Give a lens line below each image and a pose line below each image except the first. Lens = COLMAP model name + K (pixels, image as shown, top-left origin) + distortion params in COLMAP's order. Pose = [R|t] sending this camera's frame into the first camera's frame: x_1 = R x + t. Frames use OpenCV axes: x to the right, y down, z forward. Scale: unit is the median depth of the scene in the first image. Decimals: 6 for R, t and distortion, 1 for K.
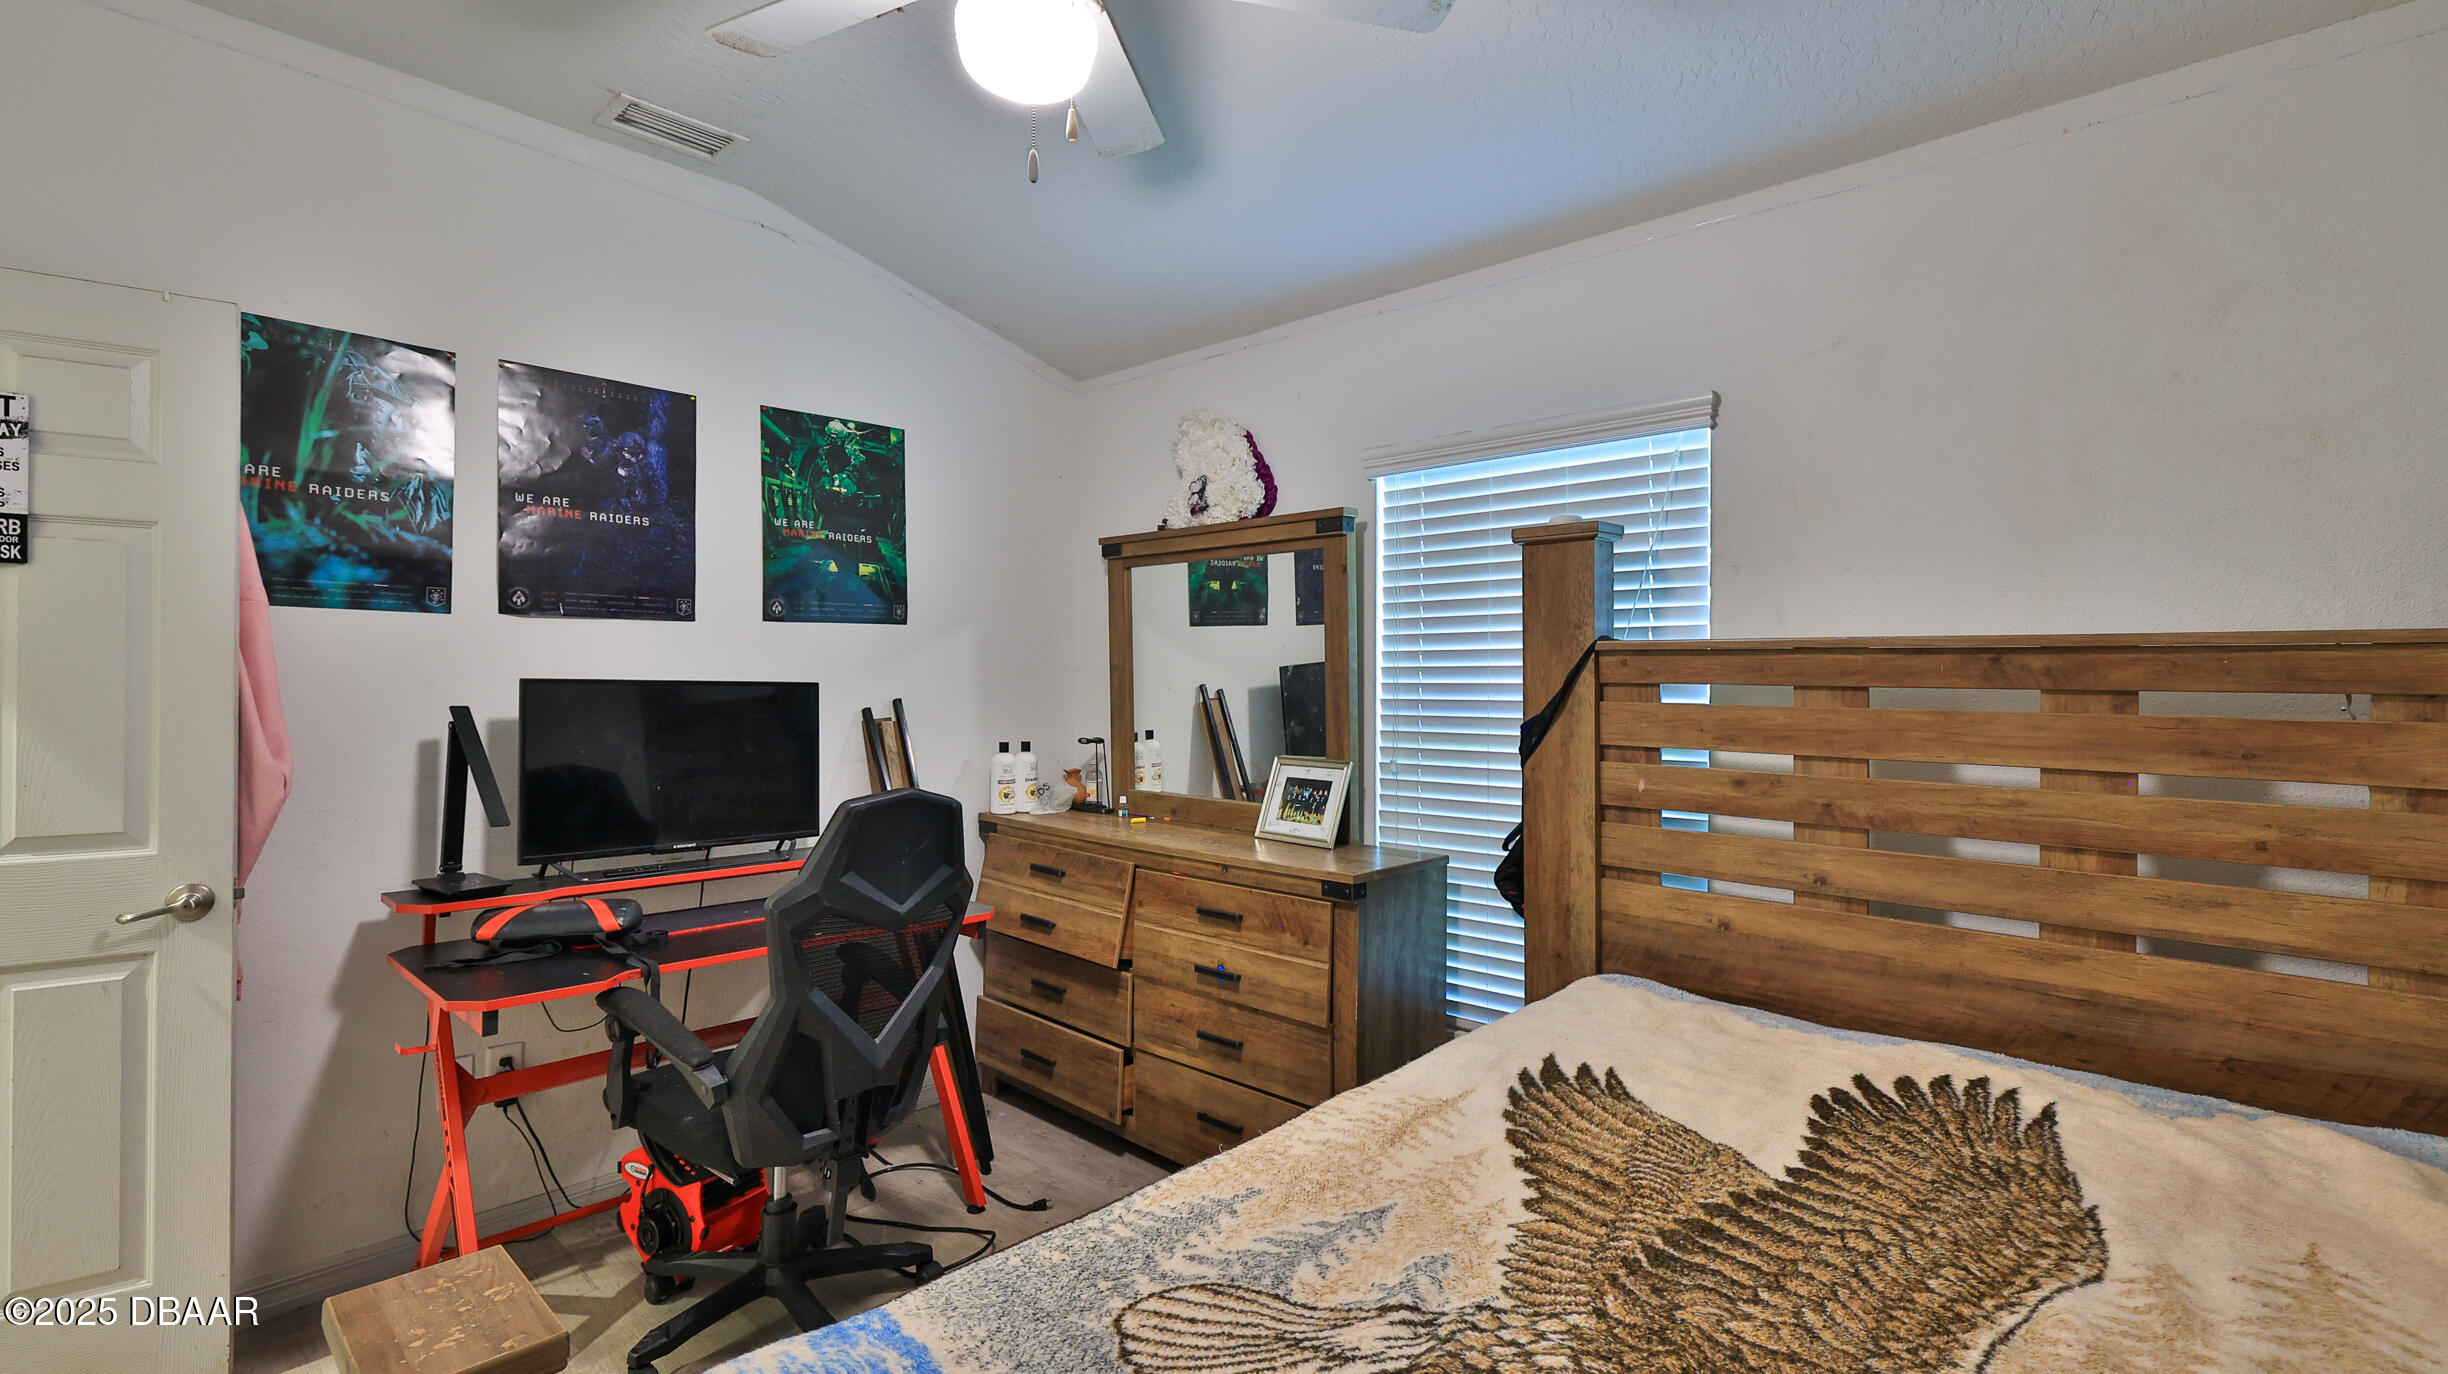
lens RADIAL K [[1083.1, 0, 1217.1], [0, 1083.1, 680.7], [0, 0, 1]] dist [0.000329, 0.000363]
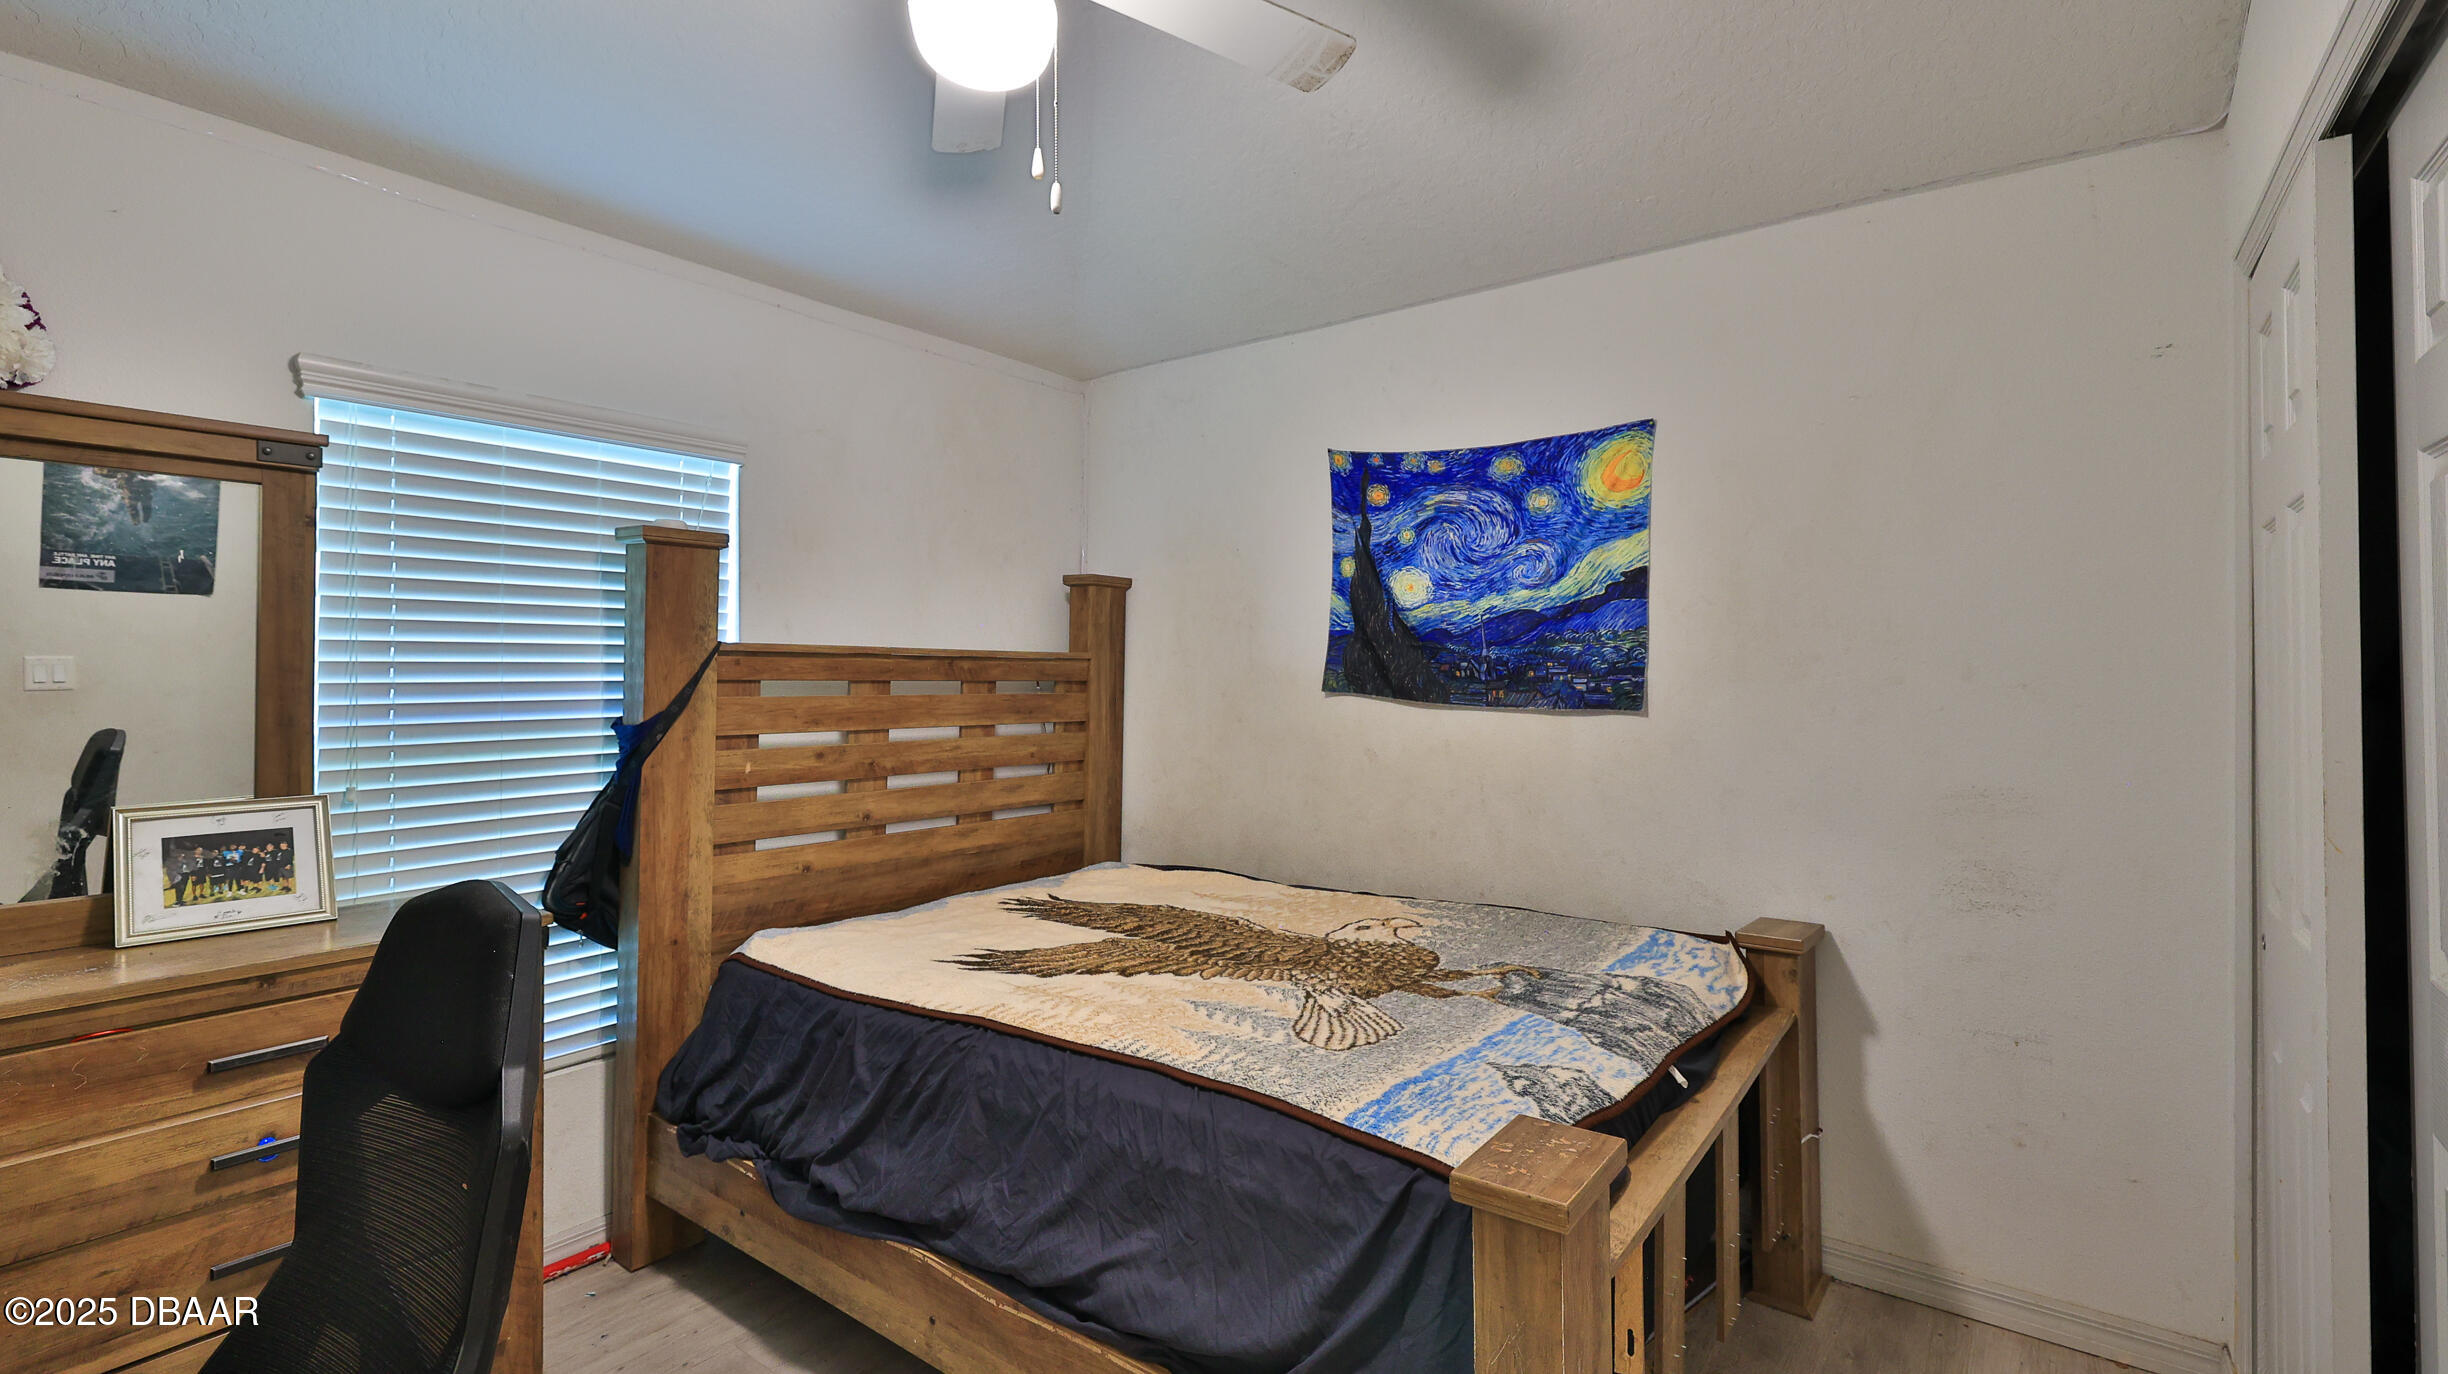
lens RADIAL K [[1083.1, 0, 1216.5], [0, 1083.1, 677.3], [0, 0, 1]] dist [0.000329, 0.000363]
pose [[-0.101322, -0.009197, 0.994811, -0.902673], [0.001321, 0.999955, 0.009379, -0.011679], [-0.994853, 0.002264, -0.101305, 0.688000]]
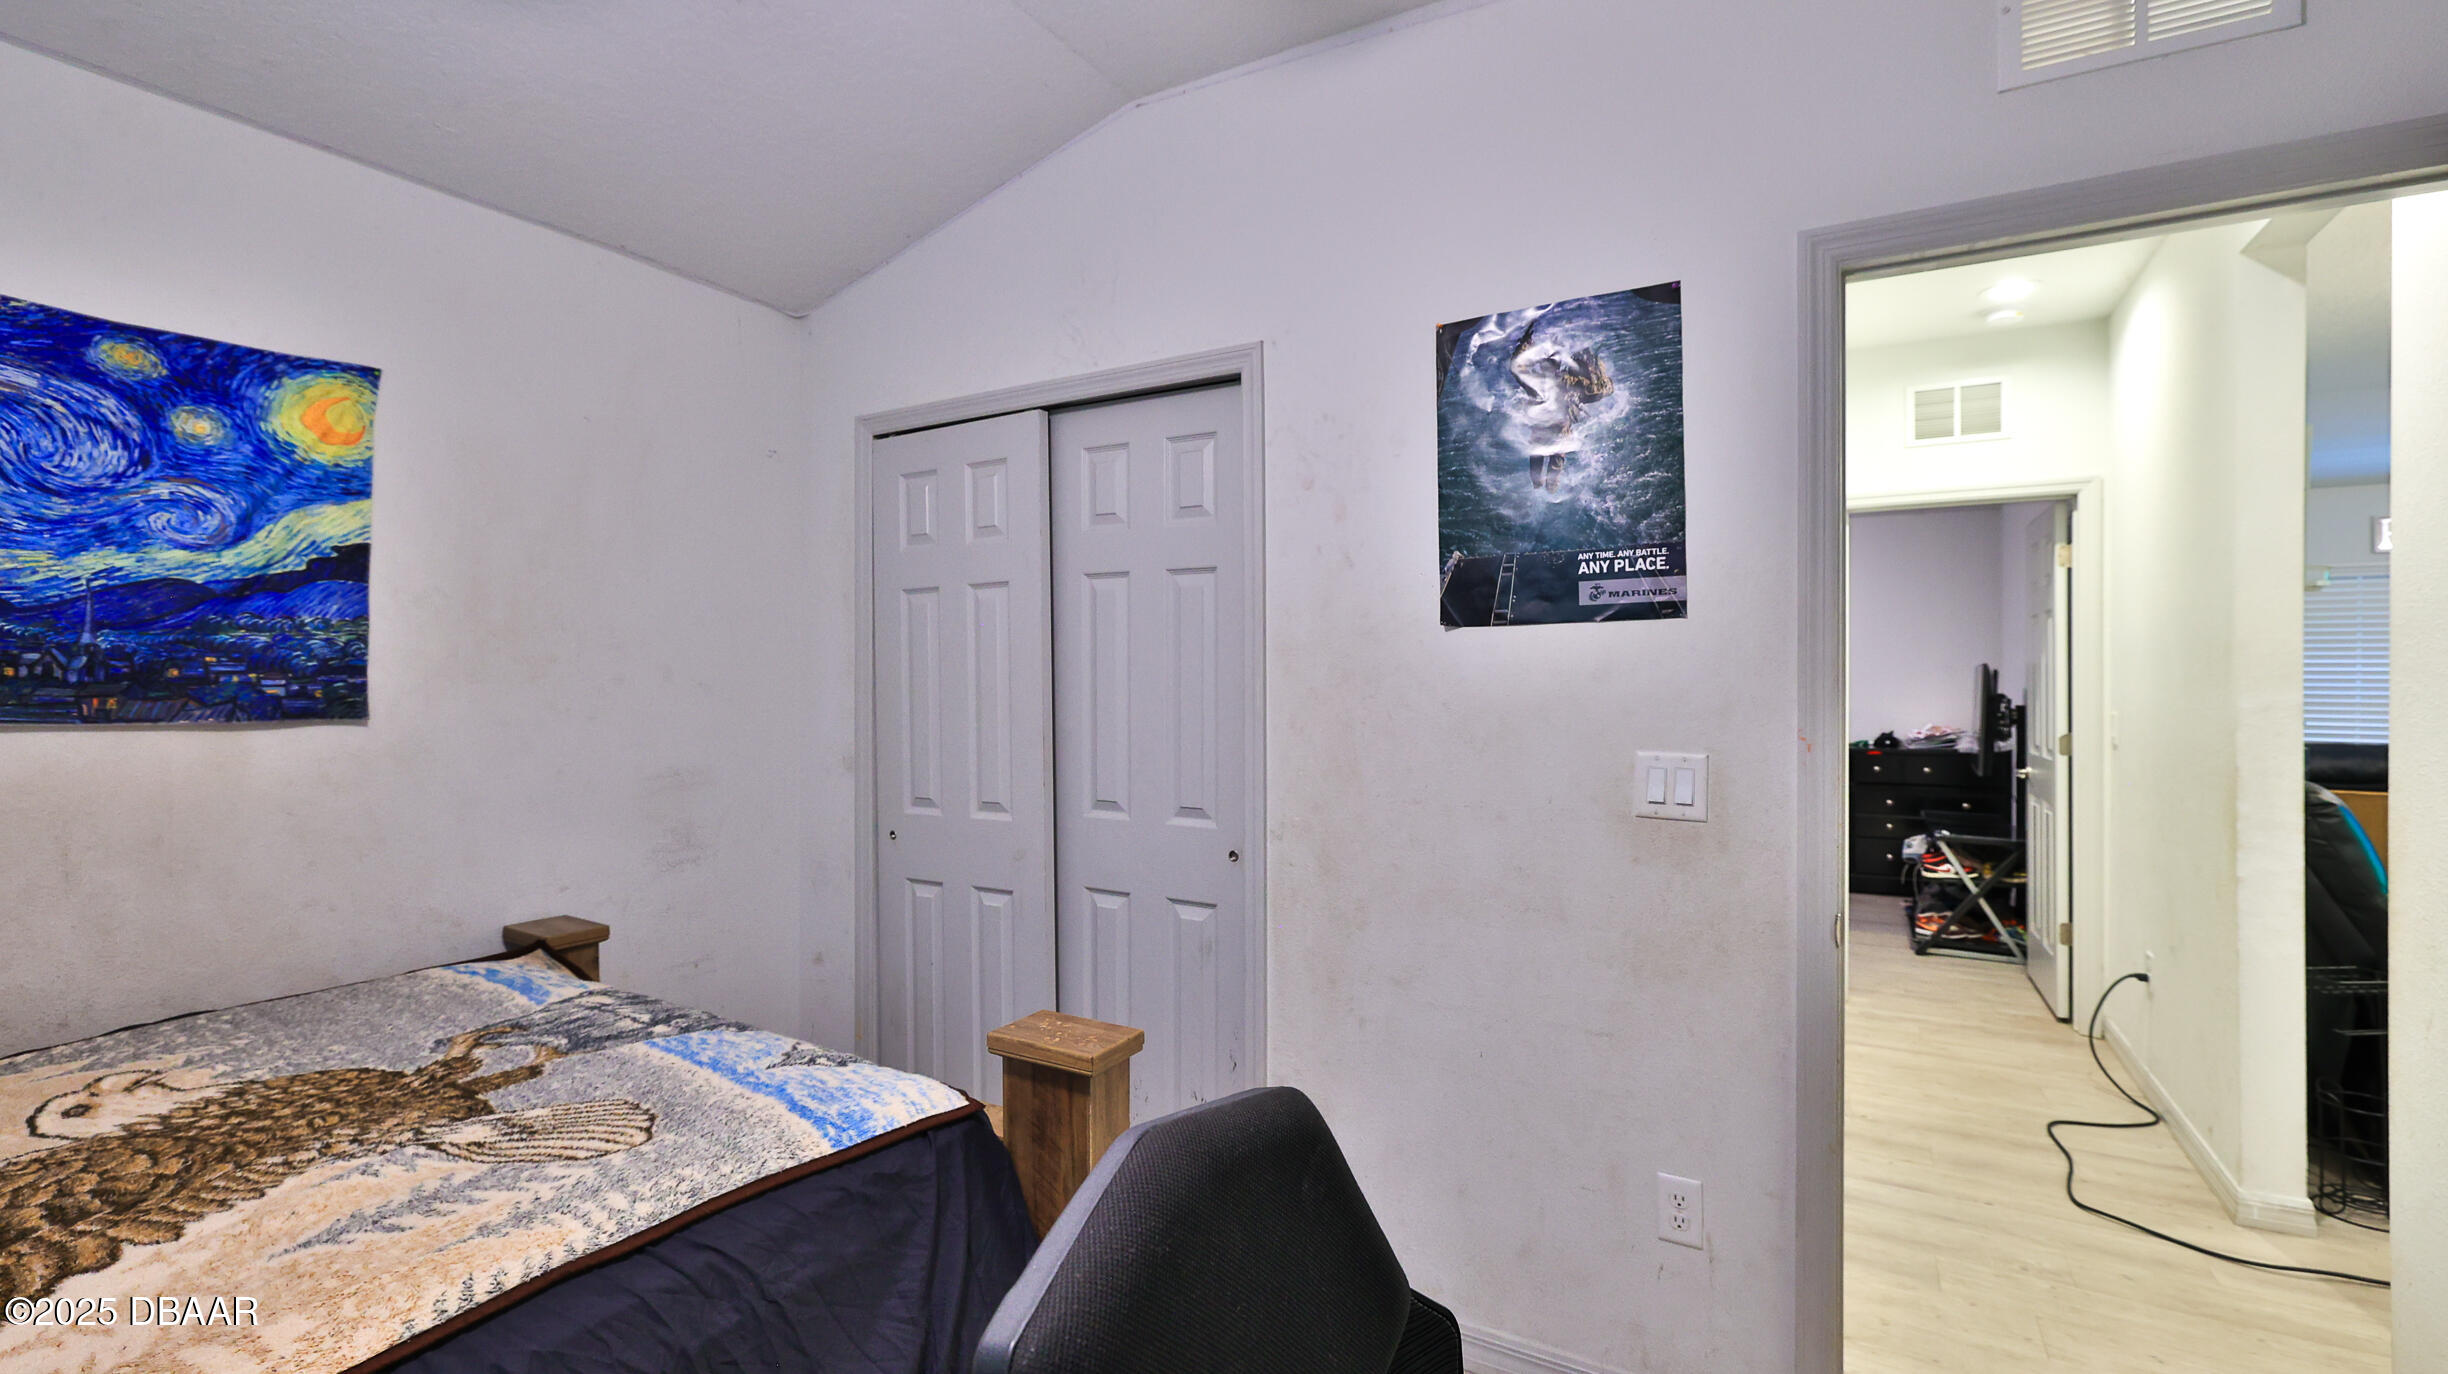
lens RADIAL K [[1083.1, 0, 1208.2], [0, 1083.1, 668.8], [0, 0, 1]] dist [0.000329, 0.000363]
pose [[-0.977286, -0.009984, -0.211691, -0.248743], [-0.007835, 0.999909, -0.010988, -0.002758], [0.211782, -0.009080, -0.977275, 1.269326]]
